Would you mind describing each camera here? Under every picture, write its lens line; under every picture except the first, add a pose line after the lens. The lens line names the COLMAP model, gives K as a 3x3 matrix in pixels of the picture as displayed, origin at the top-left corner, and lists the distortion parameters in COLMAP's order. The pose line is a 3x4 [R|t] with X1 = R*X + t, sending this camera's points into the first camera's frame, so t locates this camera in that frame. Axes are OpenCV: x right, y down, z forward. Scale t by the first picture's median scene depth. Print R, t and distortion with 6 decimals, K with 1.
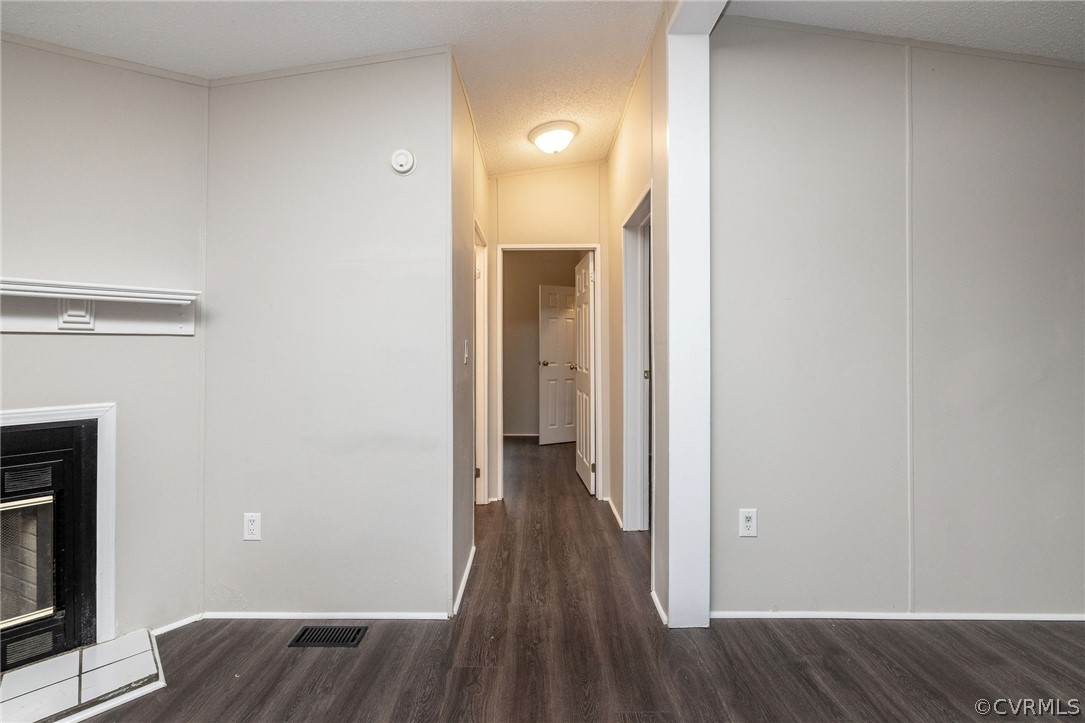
lens RADIAL K [[471.7, 0, 536.8], [0, 471.7, 345.1], [0, 0, 1]] dist [-0.000217, 0.000023]
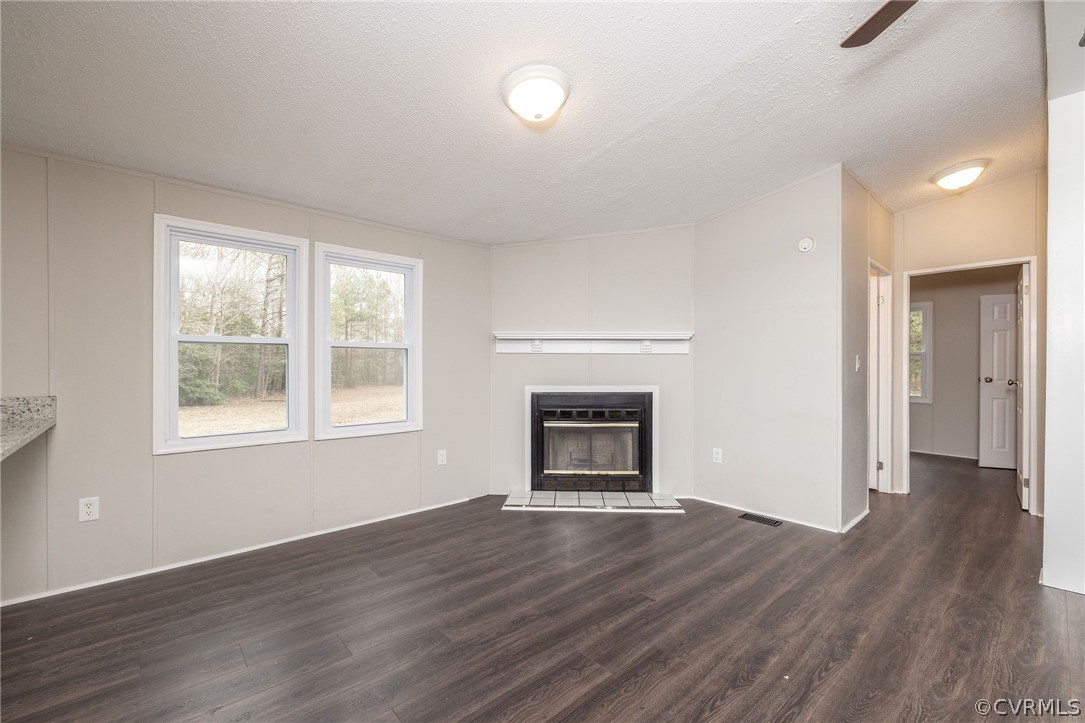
lens RADIAL K [[456.3, 0, 539.3], [0, 456.3, 366.5], [0, 0, 1]] dist [-0.000105, 0.000208]
pose [[0.670555, 0.006134, -0.741835, 0.268295], [0.000609, 0.999961, 0.008819, 0.013858], [0.741860, -0.006366, 0.670525, -0.743274]]
